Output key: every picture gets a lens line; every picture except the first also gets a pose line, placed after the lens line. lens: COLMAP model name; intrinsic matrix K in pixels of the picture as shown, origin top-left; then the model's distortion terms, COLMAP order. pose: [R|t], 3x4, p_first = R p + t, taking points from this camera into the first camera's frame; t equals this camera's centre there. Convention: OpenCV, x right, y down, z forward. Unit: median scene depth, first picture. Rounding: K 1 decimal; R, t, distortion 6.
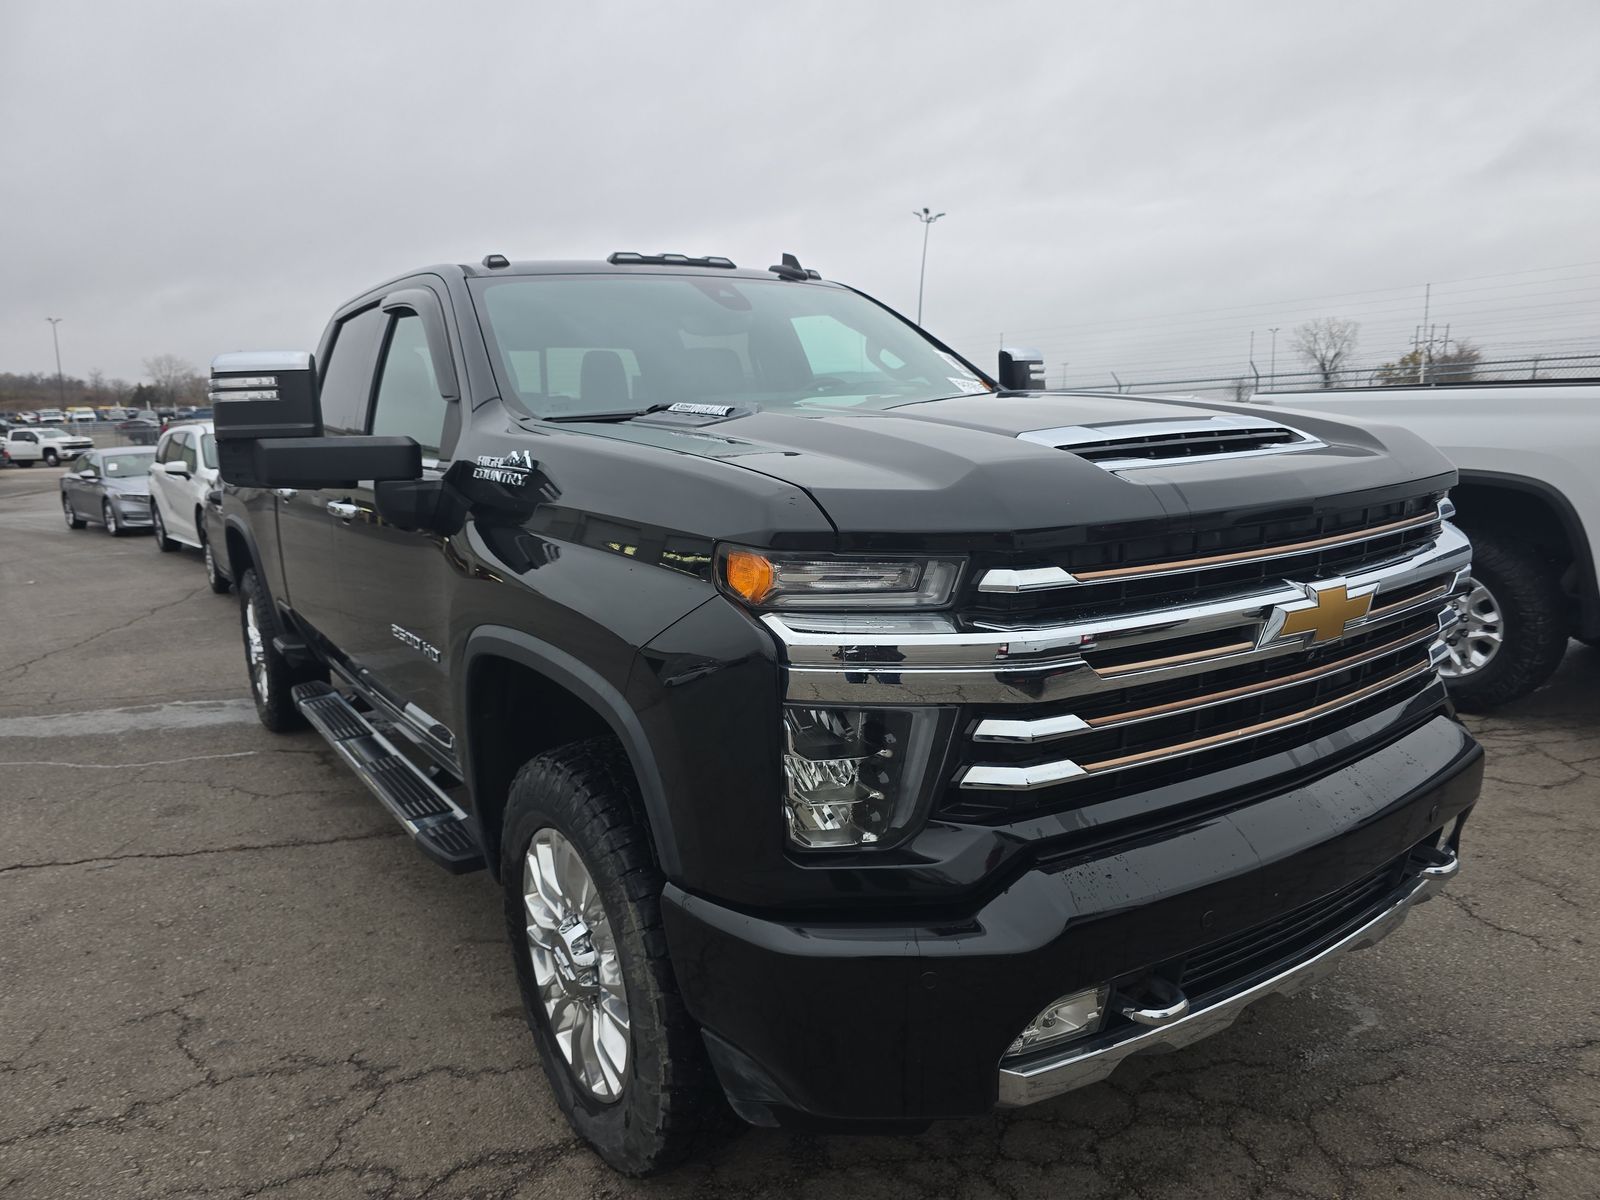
lens RADIAL K [[1089.5, 0, 796.2], [0, 1089.5, 601.4], [0, 0, 1]] dist [0.068242, -0.063305]
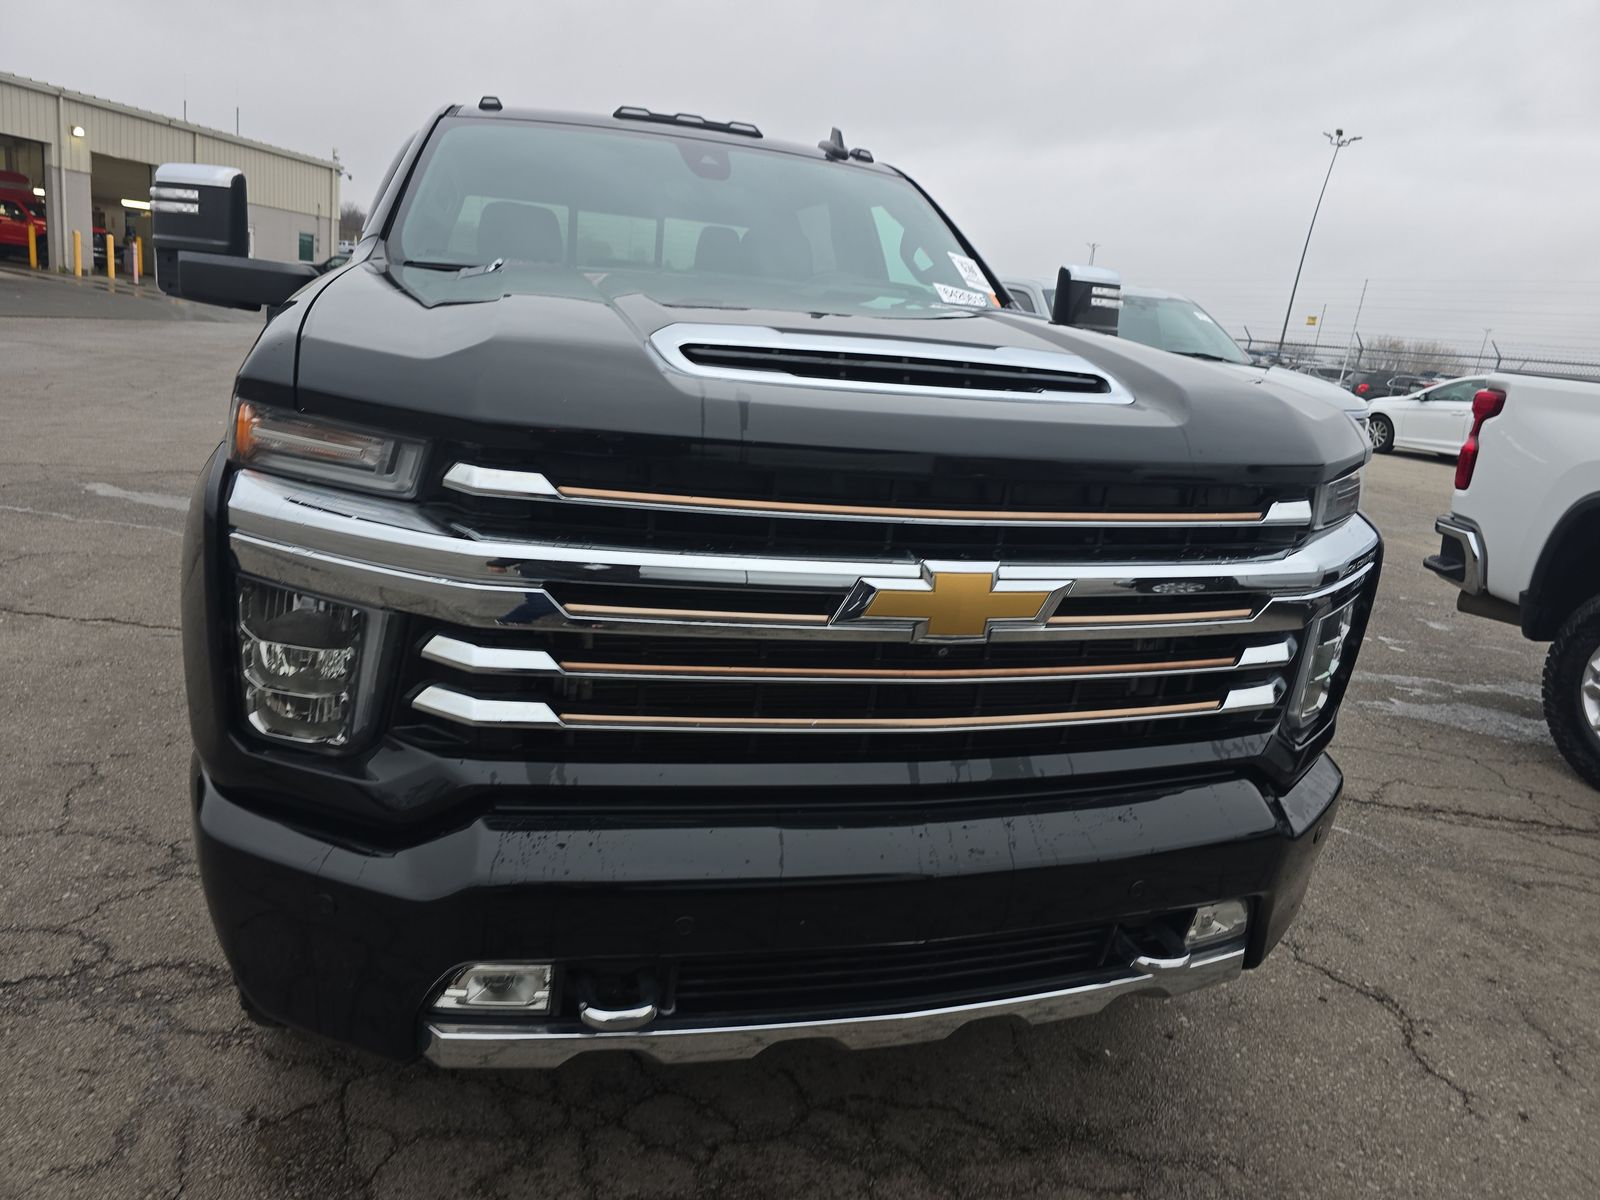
lens RADIAL K [[1089.5, 0, 796.2], [0, 1089.5, 601.4], [0, 0, 1]] dist [0.068242, -0.063305]
pose [[0.941766, 0.199868, -0.270424, 0.487034], [-0.178240, 0.978627, 0.102566, -0.041803], [0.285144, -0.048393, 0.957262, 0.185277]]
